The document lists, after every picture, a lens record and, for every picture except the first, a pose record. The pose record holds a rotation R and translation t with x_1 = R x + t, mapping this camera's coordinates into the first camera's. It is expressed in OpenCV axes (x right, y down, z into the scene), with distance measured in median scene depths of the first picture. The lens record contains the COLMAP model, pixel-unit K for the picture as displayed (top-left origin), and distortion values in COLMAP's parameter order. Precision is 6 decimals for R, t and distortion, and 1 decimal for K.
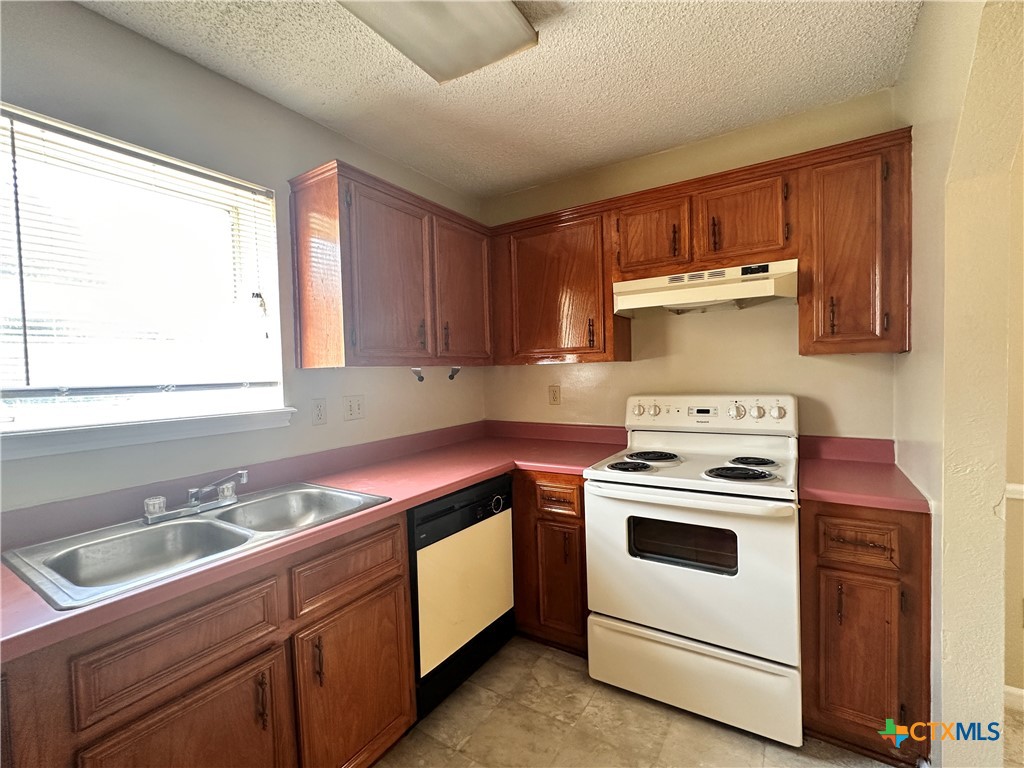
lens RADIAL K [[449.6, 0, 509.9], [0, 449.6, 384.2], [0, 0, 1]] dist [-0.004185, 0.001491]
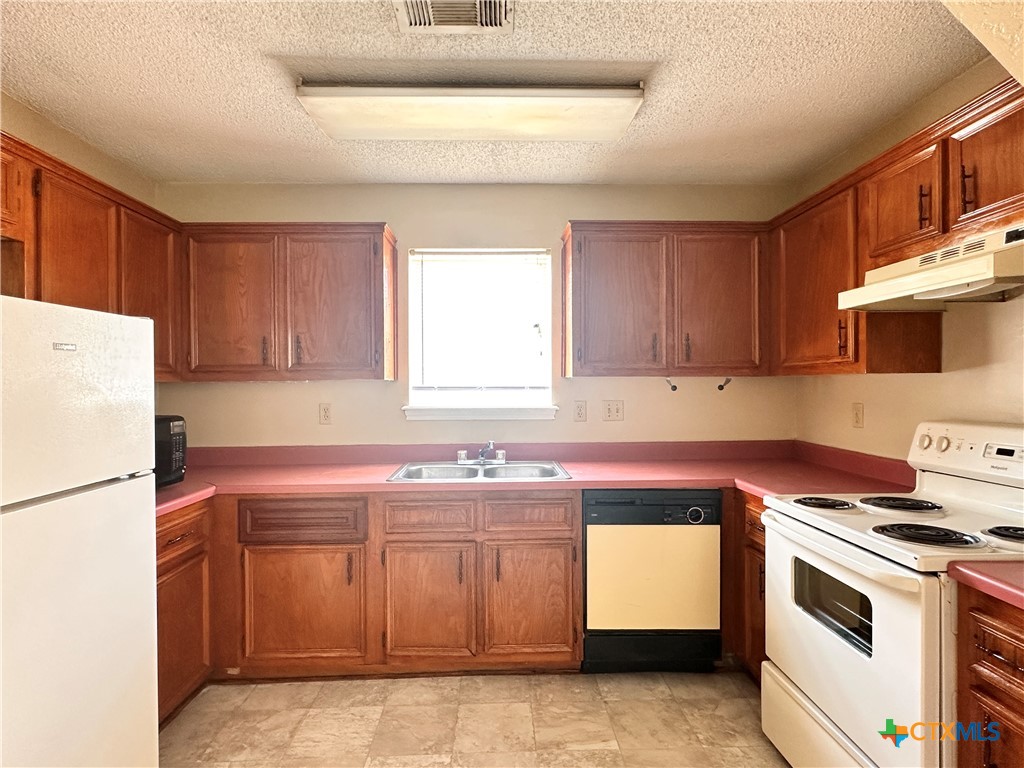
lens RADIAL K [[543.1, 0, 508.2], [0, 543.1, 384.7], [0, 0, 1]] dist [-0.003943, 0.001962]
pose [[0.558412, 0.025513, -0.829172, 0.807318], [-0.036251, 0.999323, 0.006335, -0.018100], [0.828772, 0.026521, 0.558958, -0.032826]]
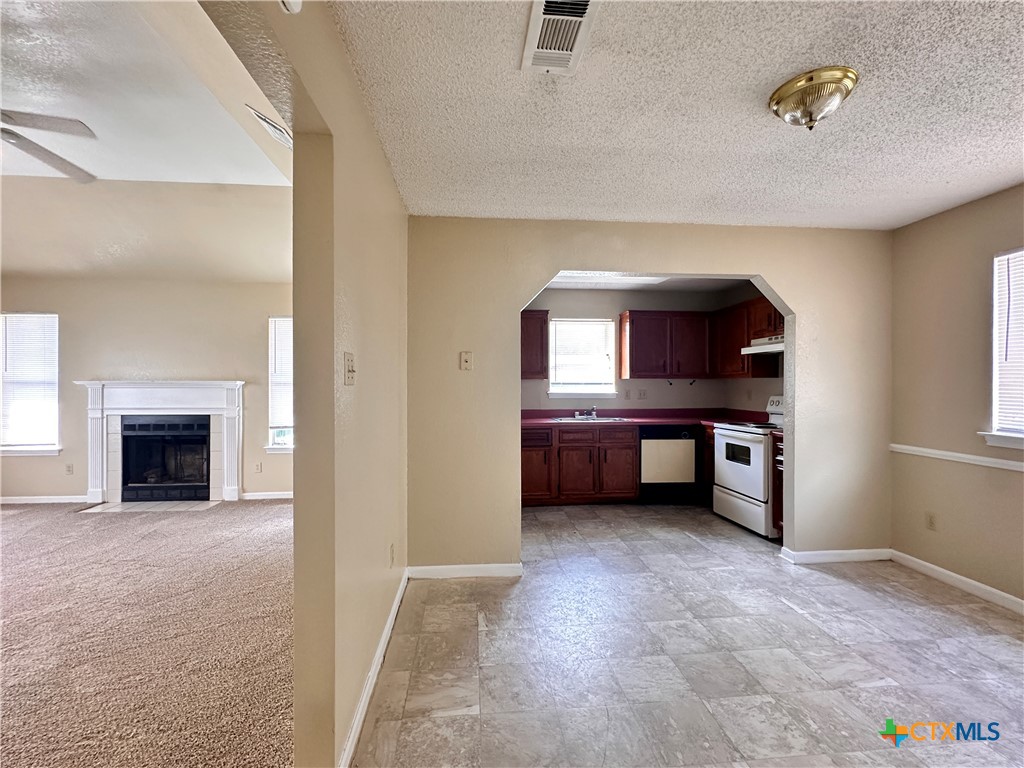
lens RADIAL K [[449.6, 0, 509.6], [0, 449.6, 384.2], [0, 0, 1]] dist [-0.004185, 0.001491]
pose [[0.607633, 0.024886, -0.793828, 1.460564], [-0.041582, 0.999135, -0.000507, 0.031743], [0.793129, 0.033317, 0.608142, -1.384759]]
